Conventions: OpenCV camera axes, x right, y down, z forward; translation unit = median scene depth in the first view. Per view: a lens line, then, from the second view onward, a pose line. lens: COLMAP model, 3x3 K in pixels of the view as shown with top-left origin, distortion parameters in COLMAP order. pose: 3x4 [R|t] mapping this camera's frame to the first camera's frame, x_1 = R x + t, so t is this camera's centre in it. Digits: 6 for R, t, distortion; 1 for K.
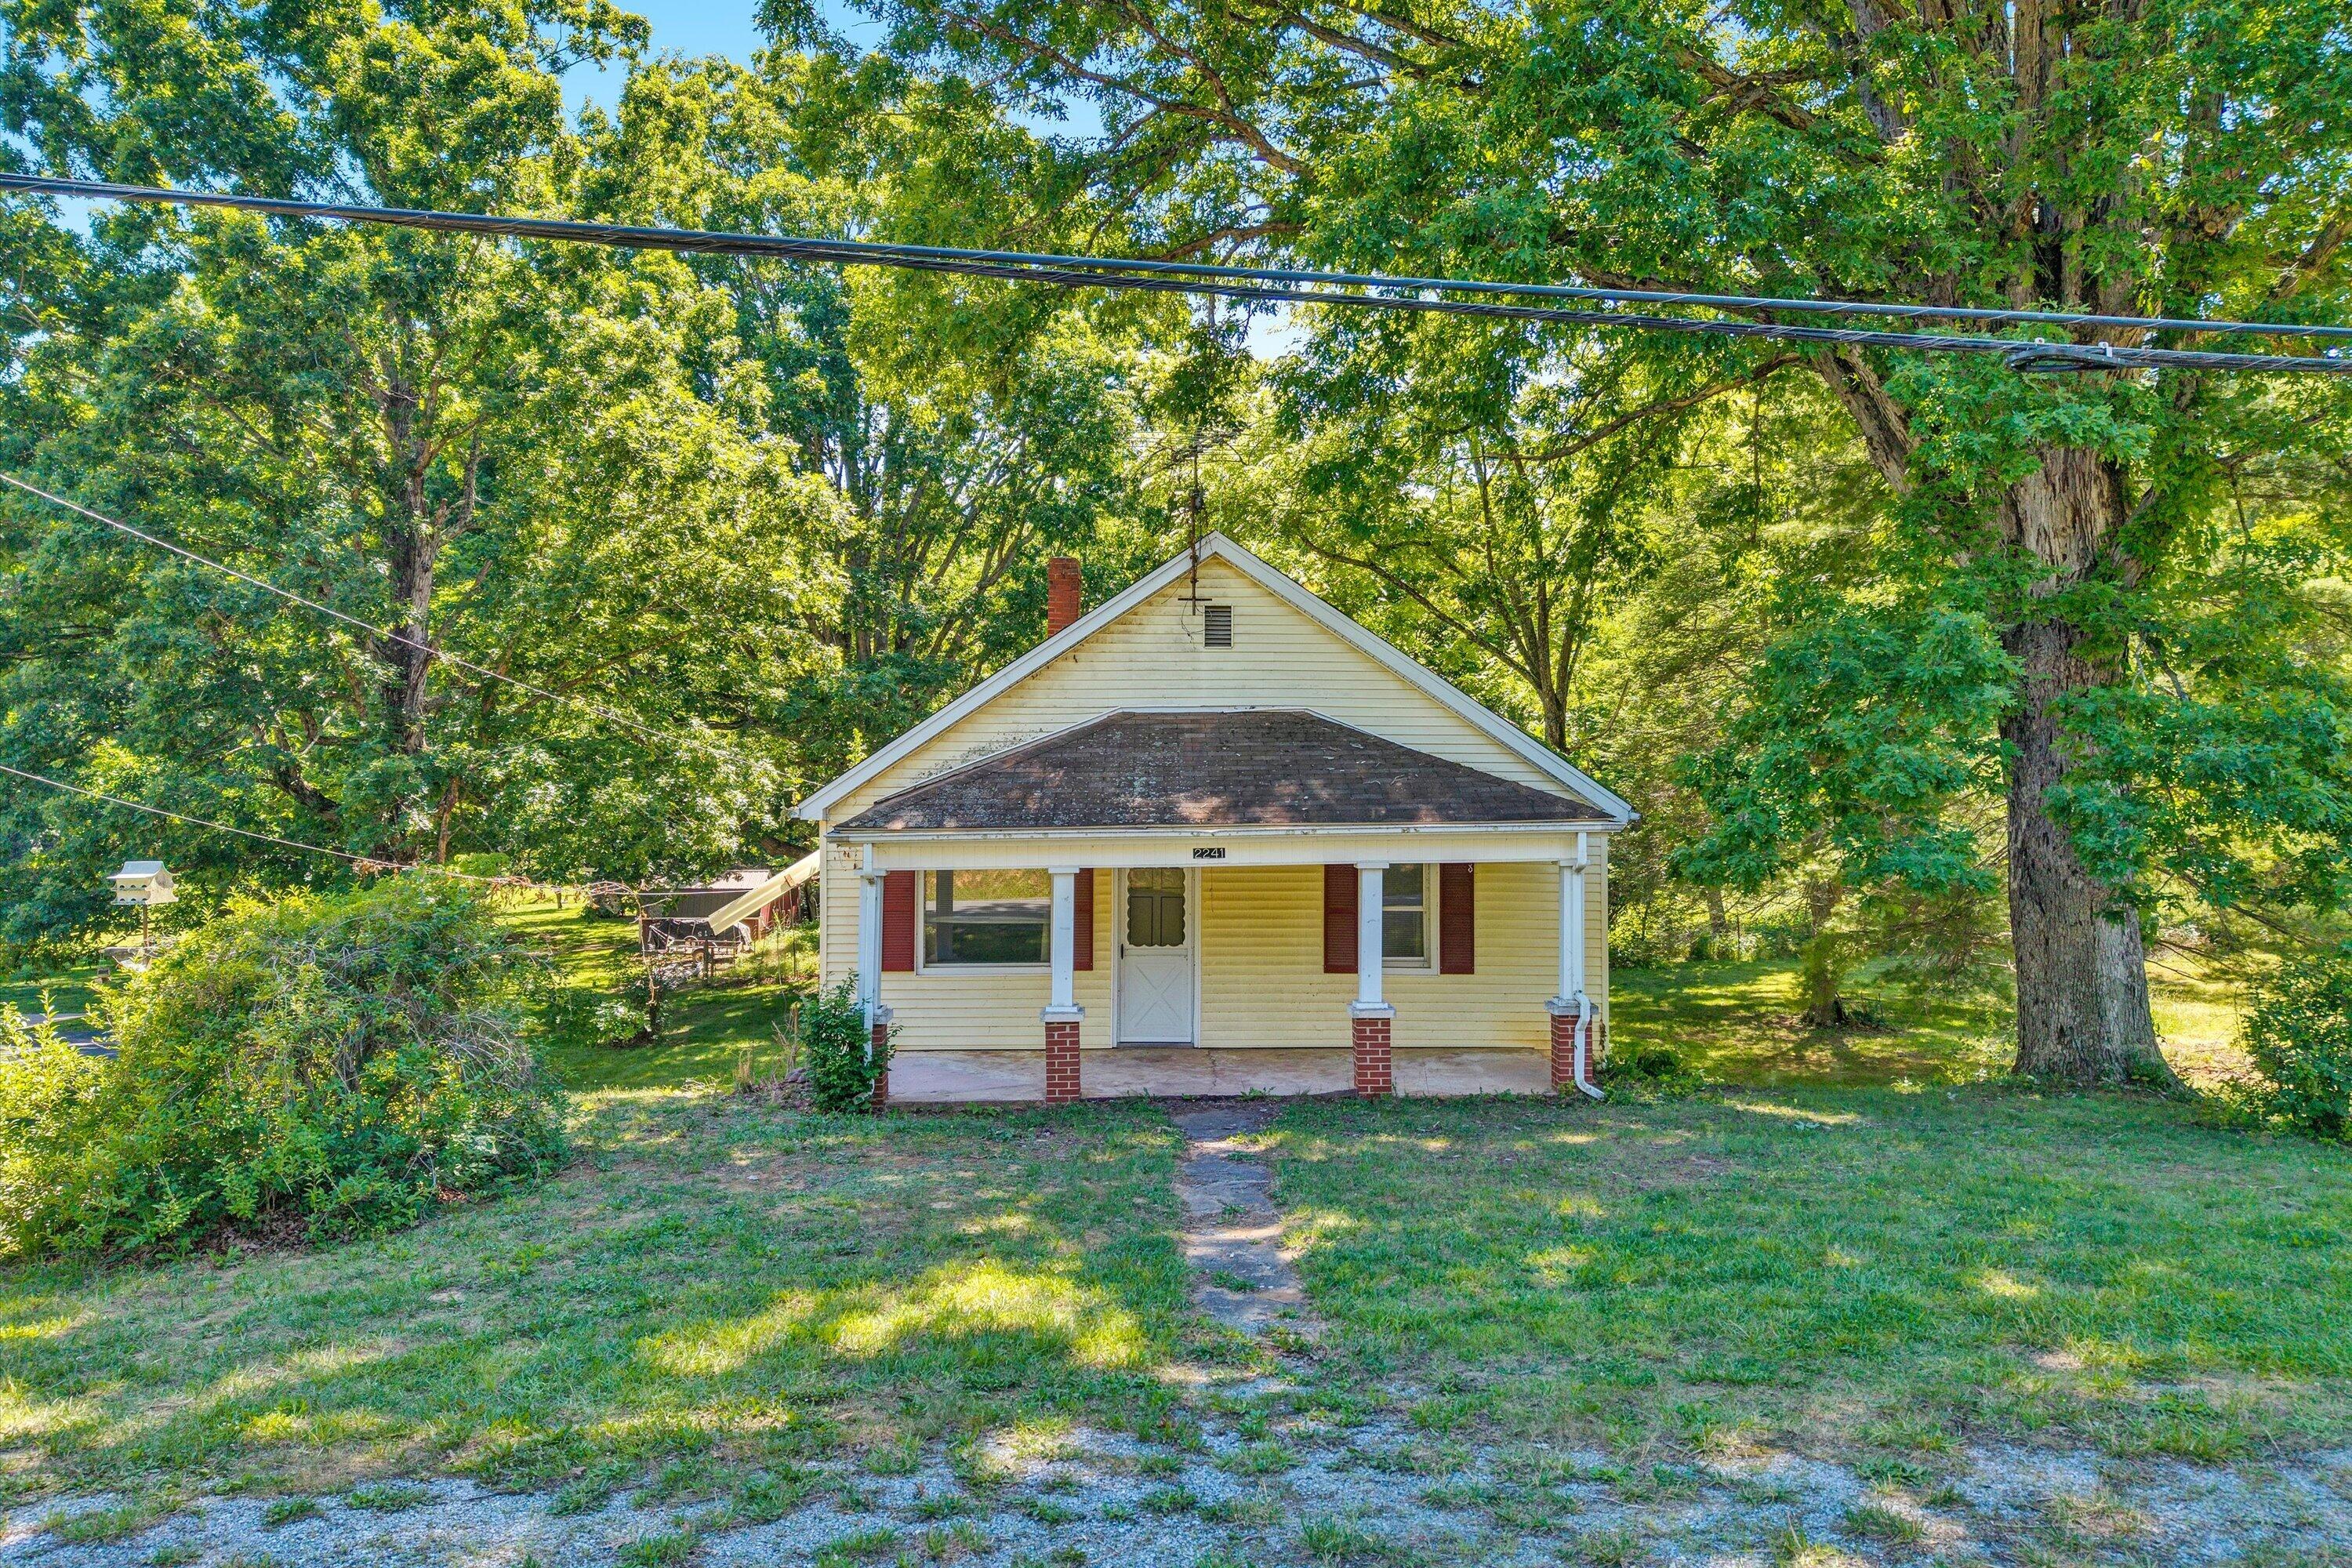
lens RADIAL K [[1700.9, 0, 1166.1], [0, 1700.9, 790.0], [0, 0, 1]] dist [0.130124, -0.262753]
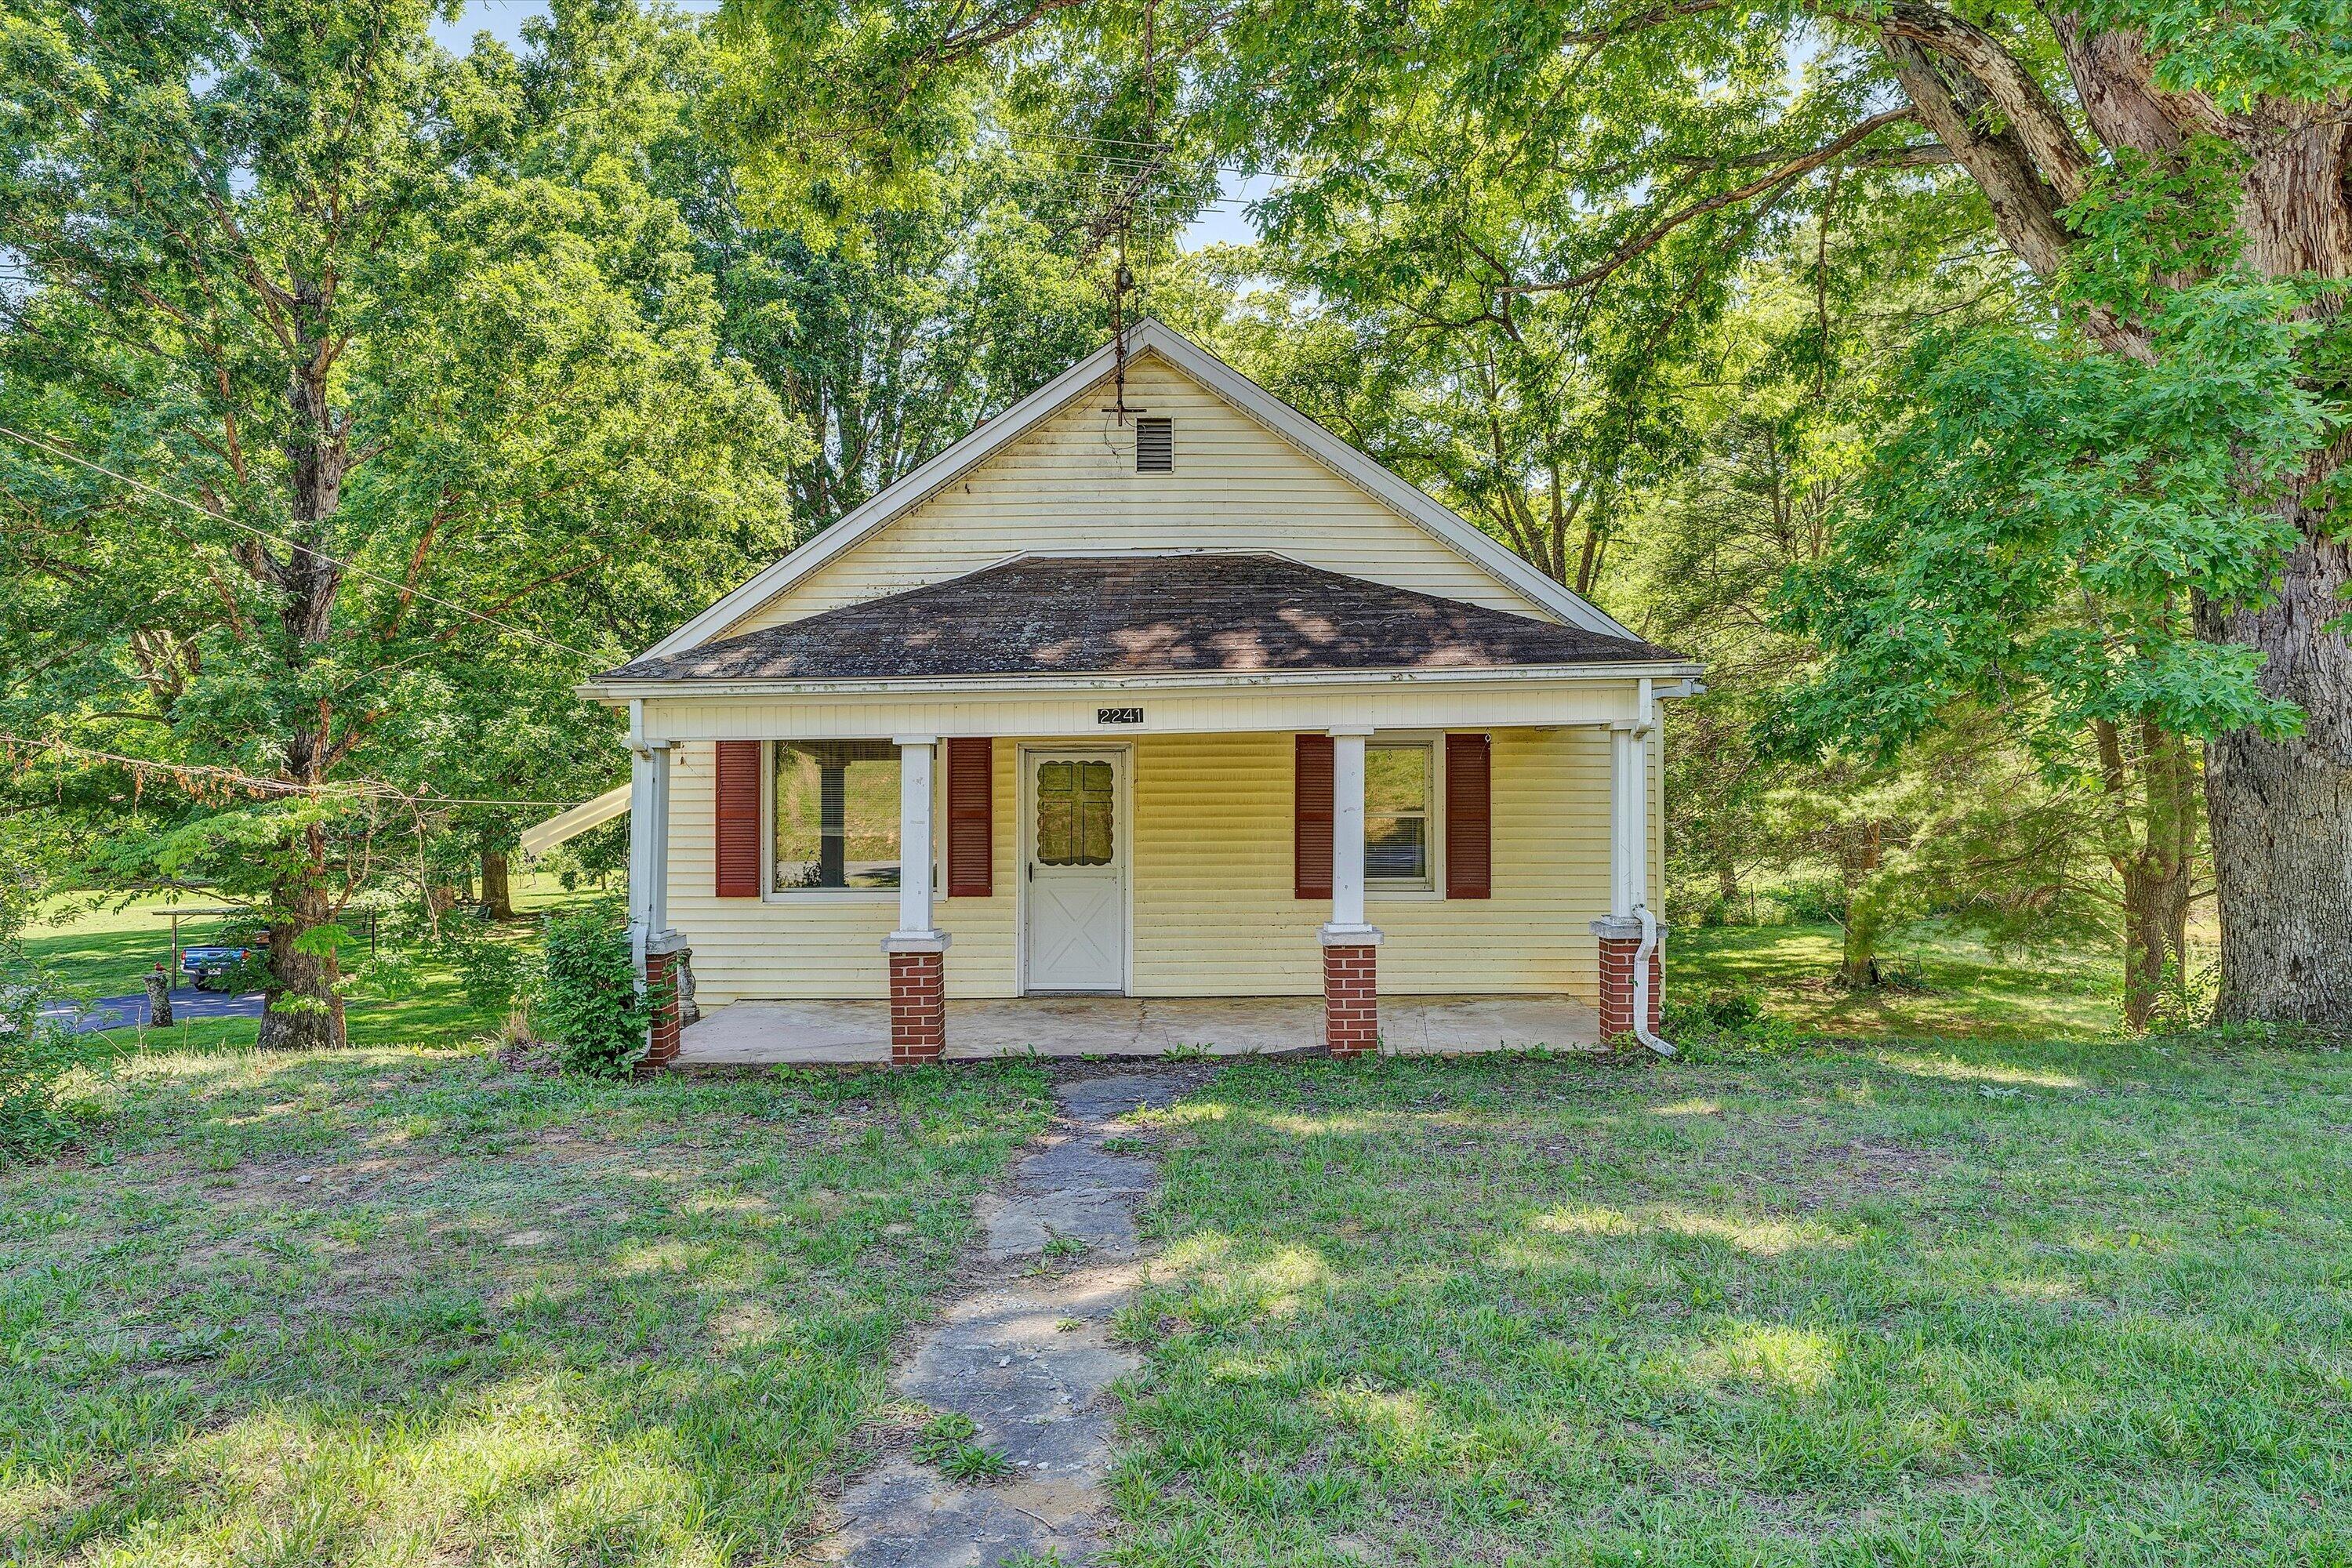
lens RADIAL K [[1575.8, 0, 1167.3], [0, 1575.8, 783.3], [0, 0, 1]] dist [0.005783, -0.000710]
pose [[0.999847, -0.003429, -0.017127, 0.048826], [0.003360, 0.999986, -0.004098, 0.059416], [0.017140, 0.004040, 0.999845, 0.297454]]
